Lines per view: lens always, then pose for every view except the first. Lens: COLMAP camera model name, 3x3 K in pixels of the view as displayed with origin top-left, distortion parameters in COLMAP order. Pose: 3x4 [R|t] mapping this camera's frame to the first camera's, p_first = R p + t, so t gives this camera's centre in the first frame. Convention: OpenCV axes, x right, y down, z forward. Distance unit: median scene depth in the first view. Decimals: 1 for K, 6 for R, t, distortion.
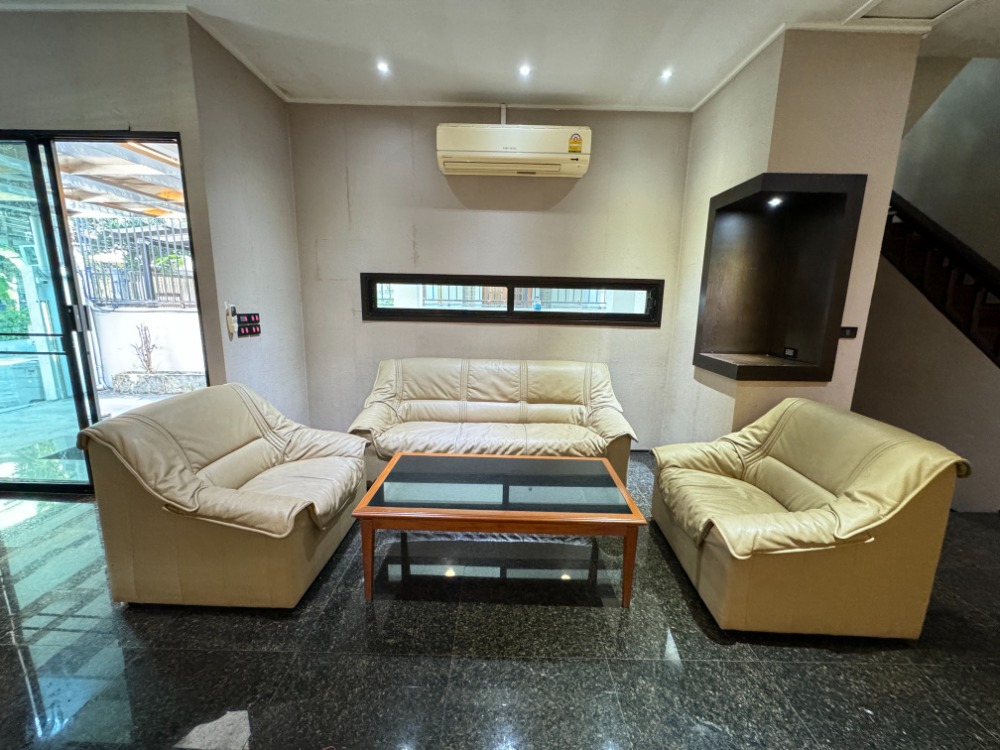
lens RADIAL K [[397.7, 0, 500.0], [0, 397.7, 375.0], [0, 0, 1]] dist [-0.001474, -0.000150]
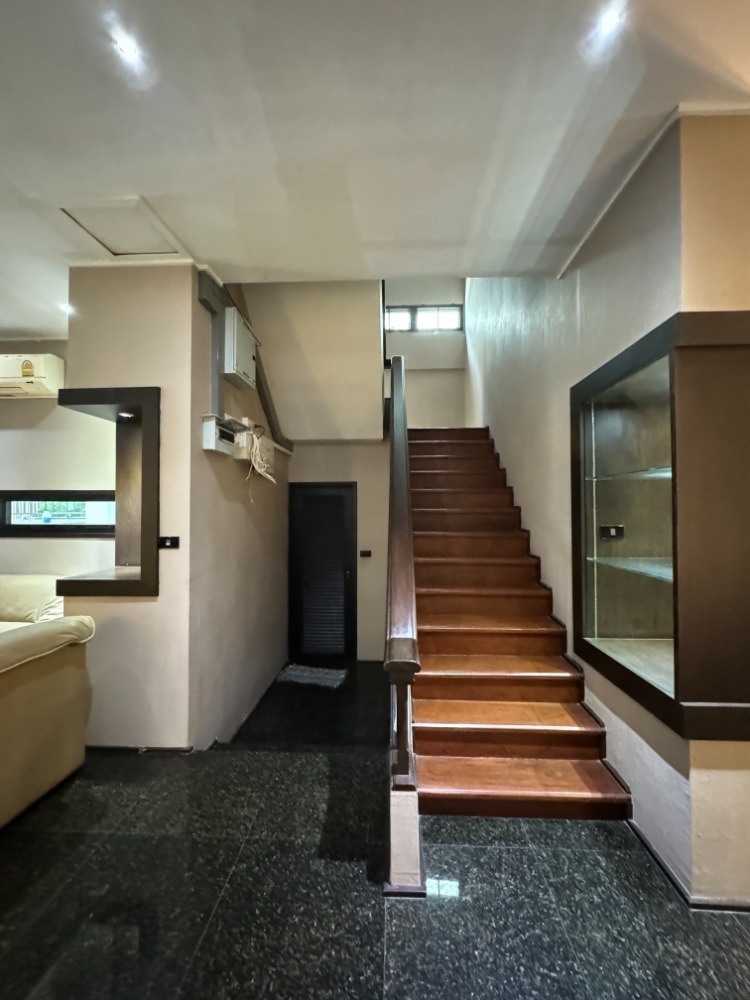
lens RADIAL K [[399.5, 0, 375.0], [0, 399.5, 500.0], [0, 0, 1]] dist [-0.001578, 0.000153]
pose [[0.998958, -0.023541, -0.039107, 1.124036], [0.014911, 0.978049, -0.207841, -0.000655], [0.043141, 0.207041, 0.977381, 0.063866]]
